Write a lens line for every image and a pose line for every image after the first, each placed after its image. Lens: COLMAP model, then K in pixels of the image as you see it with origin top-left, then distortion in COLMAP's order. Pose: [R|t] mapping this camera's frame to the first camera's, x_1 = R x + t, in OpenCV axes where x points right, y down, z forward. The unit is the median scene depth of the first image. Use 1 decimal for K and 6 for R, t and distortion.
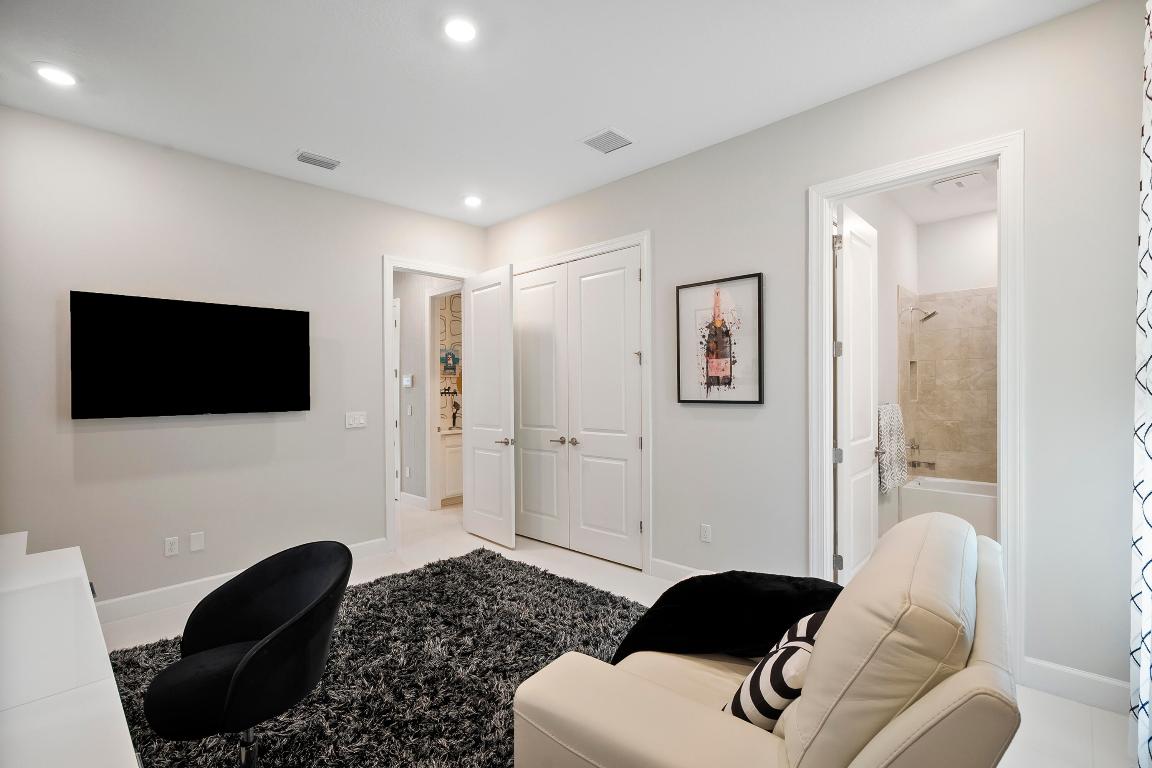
lens RADIAL K [[519.8, 0, 572.7], [0, 519.8, 390.5], [0, 0, 1]] dist [-0.008046, 0.001961]
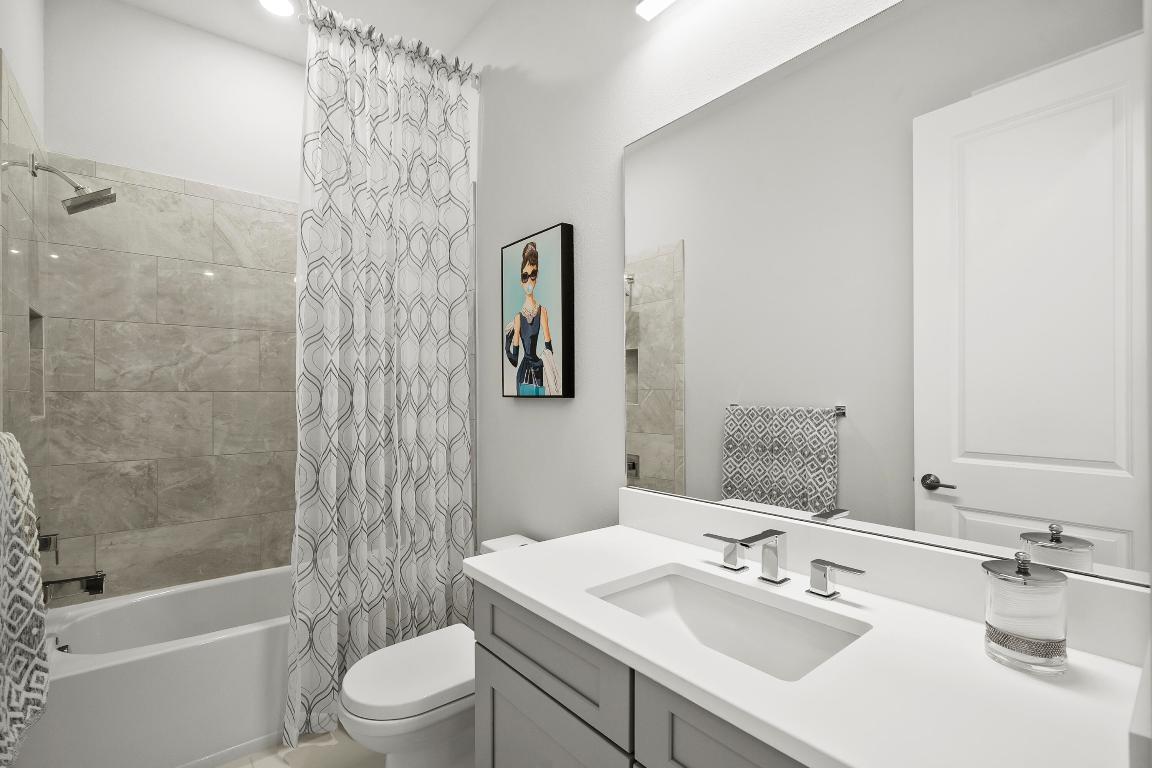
lens RADIAL K [[519.8, 0, 571.4], [0, 519.8, 391.1], [0, 0, 1]] dist [-0.008046, 0.001961]
pose [[0.116918, 0.006186, 0.993122, 0.337879], [0.000431, 0.999980, -0.006280, 0.002081], [-0.993142, 0.001163, 0.116913, 0.580515]]
